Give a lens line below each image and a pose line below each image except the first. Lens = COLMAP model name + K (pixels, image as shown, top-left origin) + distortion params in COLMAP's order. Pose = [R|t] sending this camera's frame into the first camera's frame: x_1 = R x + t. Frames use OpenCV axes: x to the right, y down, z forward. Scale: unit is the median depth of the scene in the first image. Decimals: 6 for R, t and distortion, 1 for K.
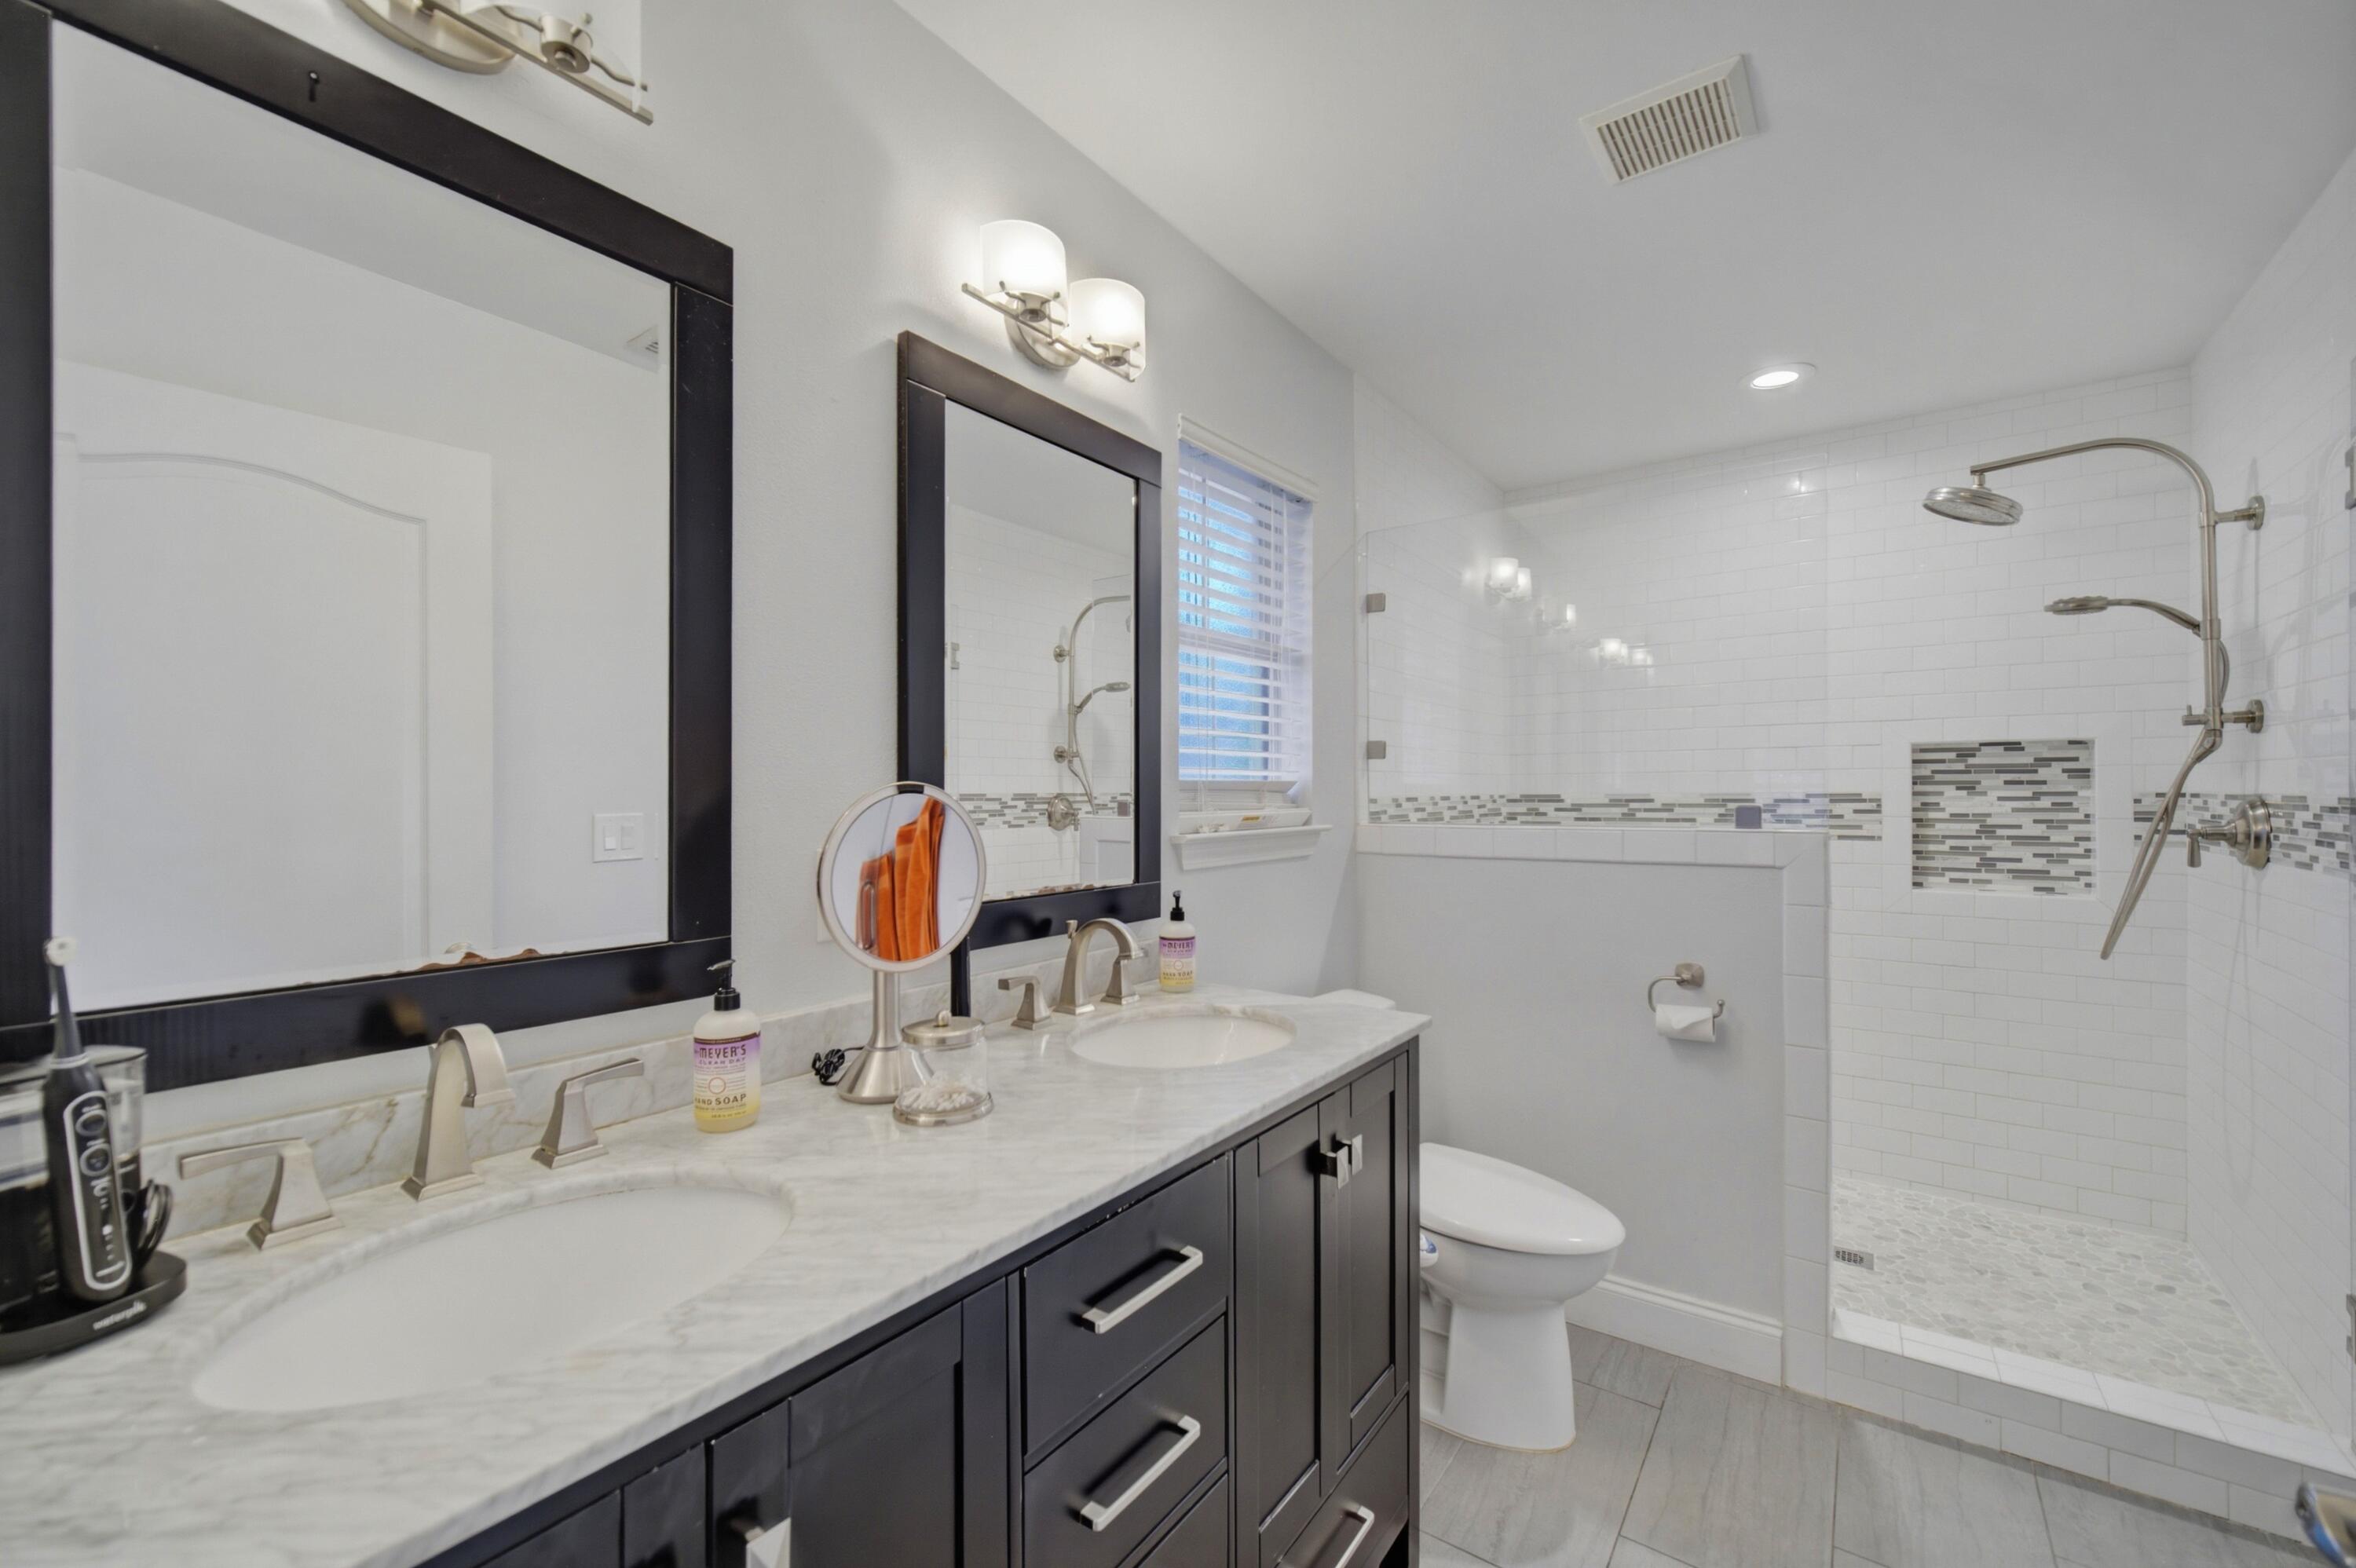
lens RADIAL K [[939.0, 0, 1174.6], [0, 939.0, 793.1], [0, 0, 1]] dist [-0.002097, 0.000086]
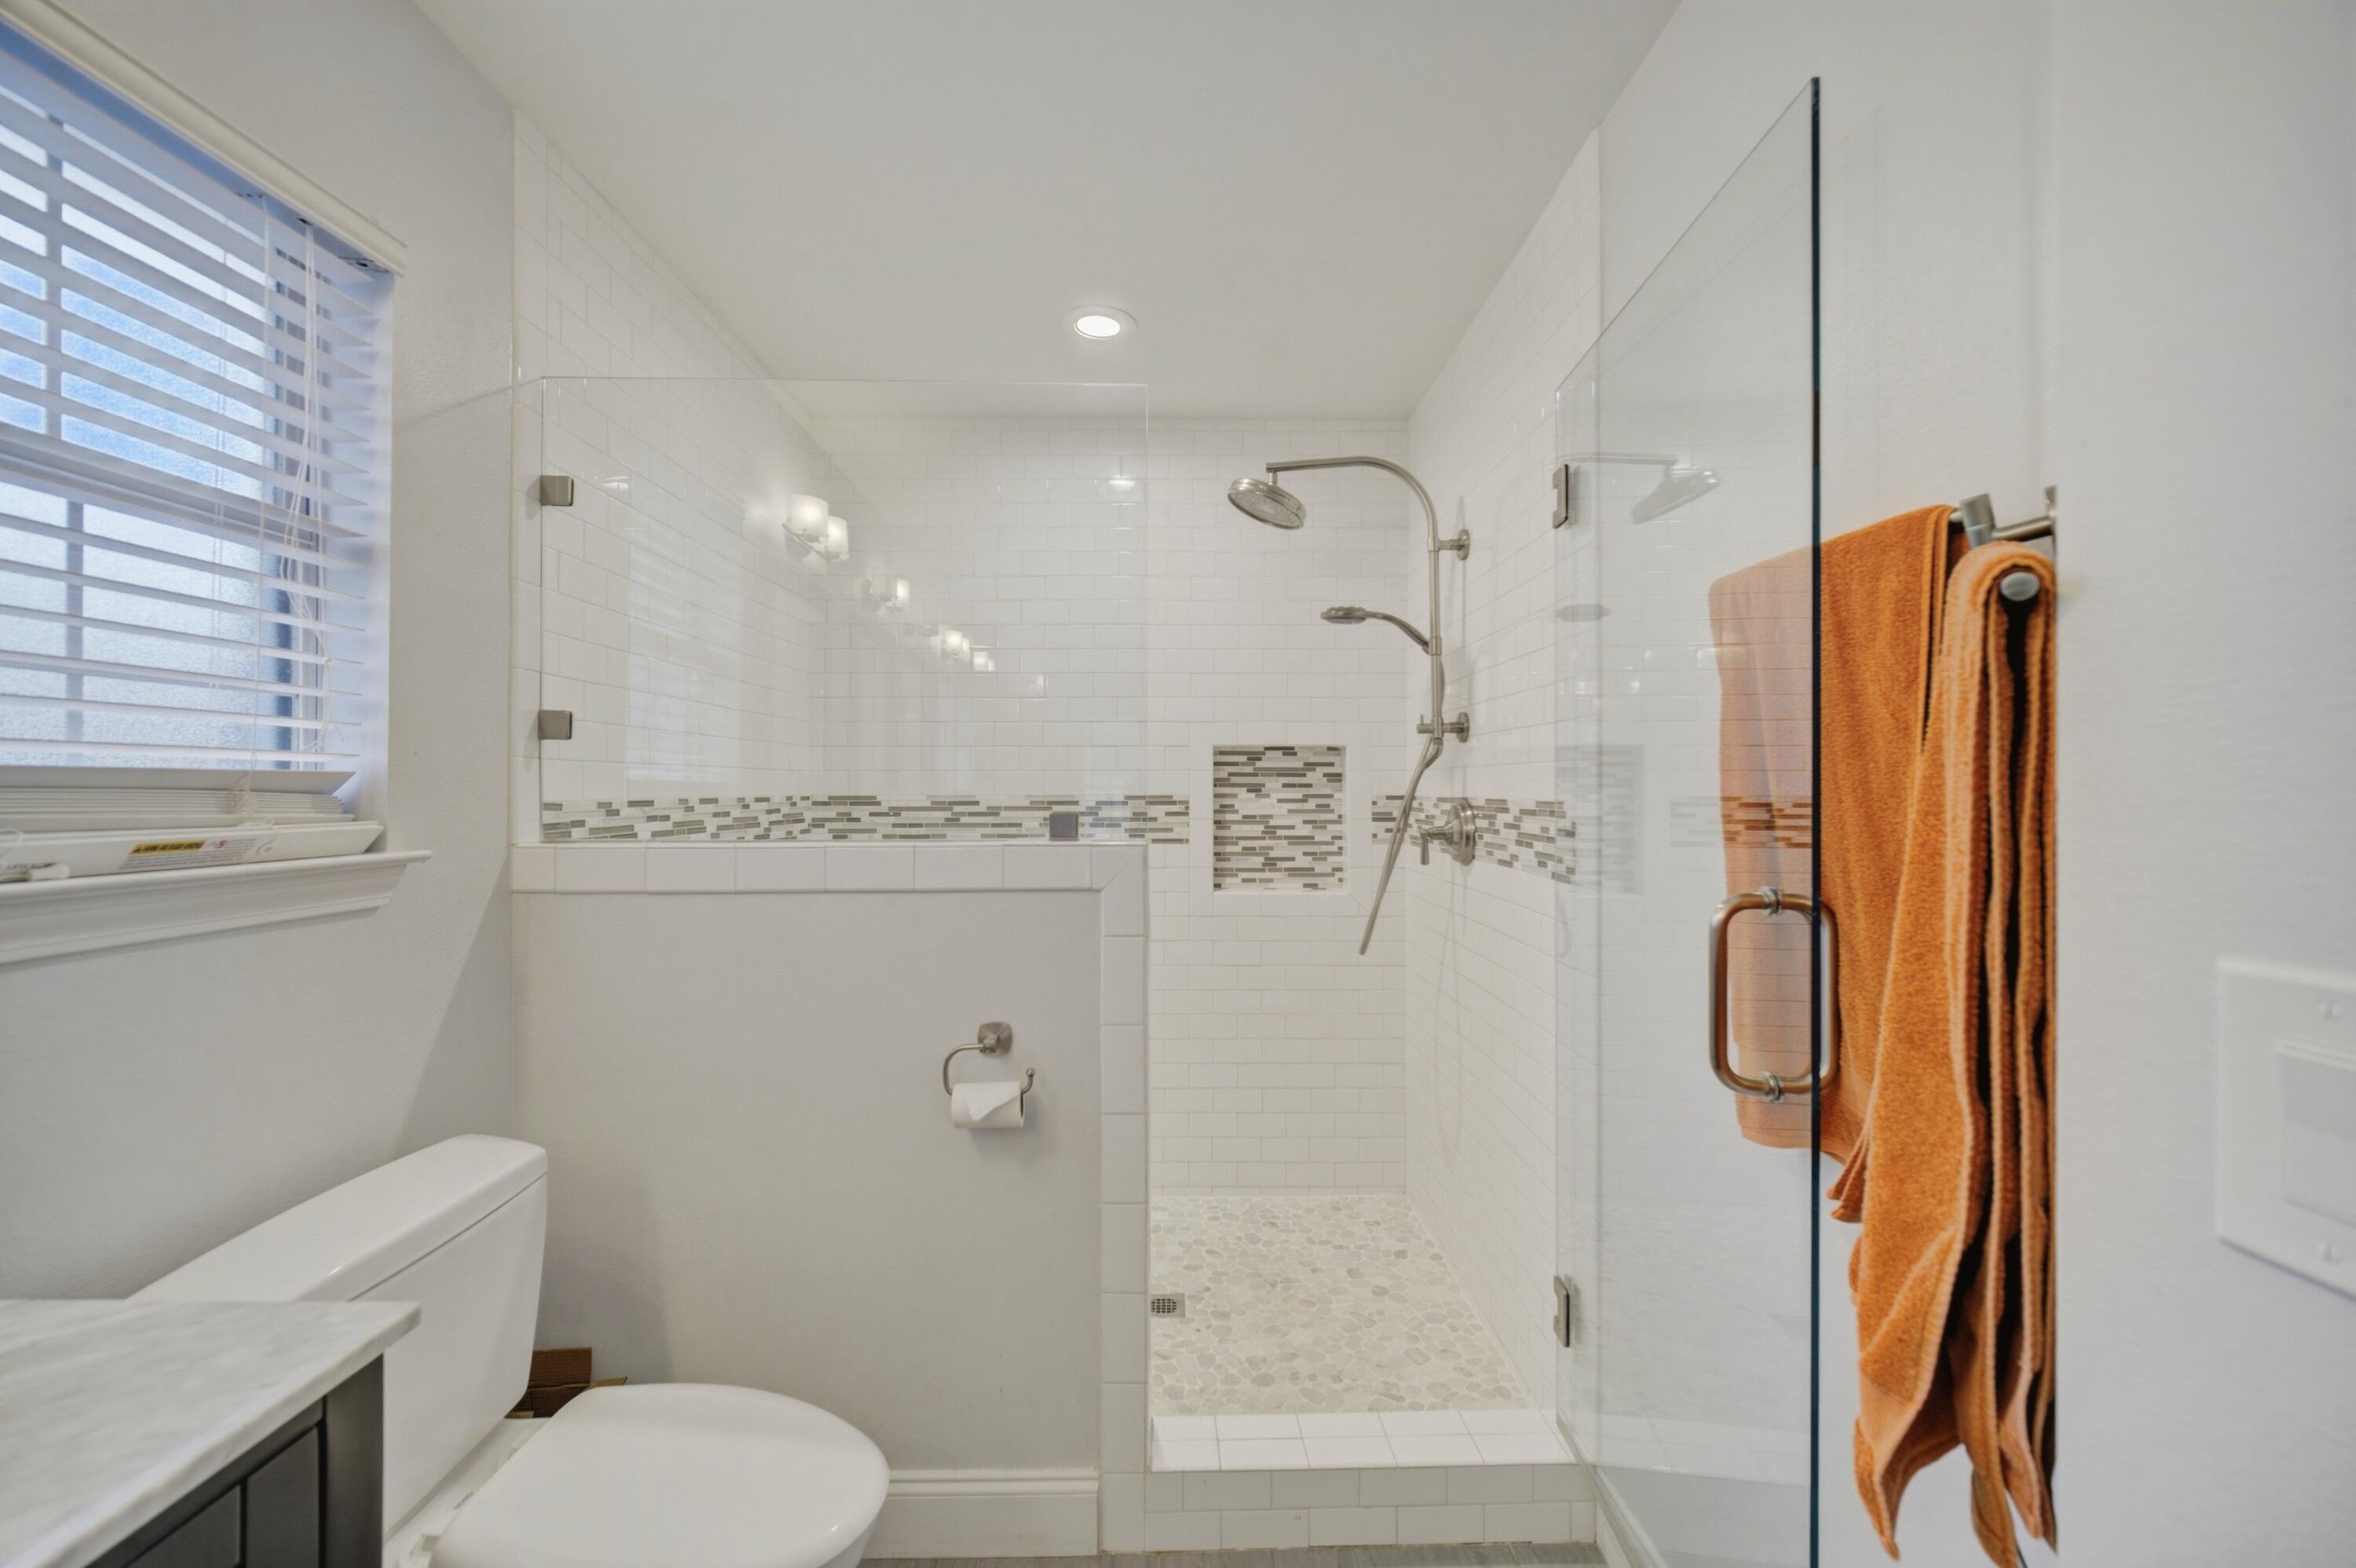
lens RADIAL K [[939.0, 0, 1174.6], [0, 939.0, 793.1], [0, 0, 1]] dist [-0.002097, 0.000086]
pose [[0.798780, 0.003025, 0.601615, 0.168860], [-0.003262, 0.999994, -0.000698, -0.001591], [-0.601614, -0.001405, 0.798786, 0.252220]]
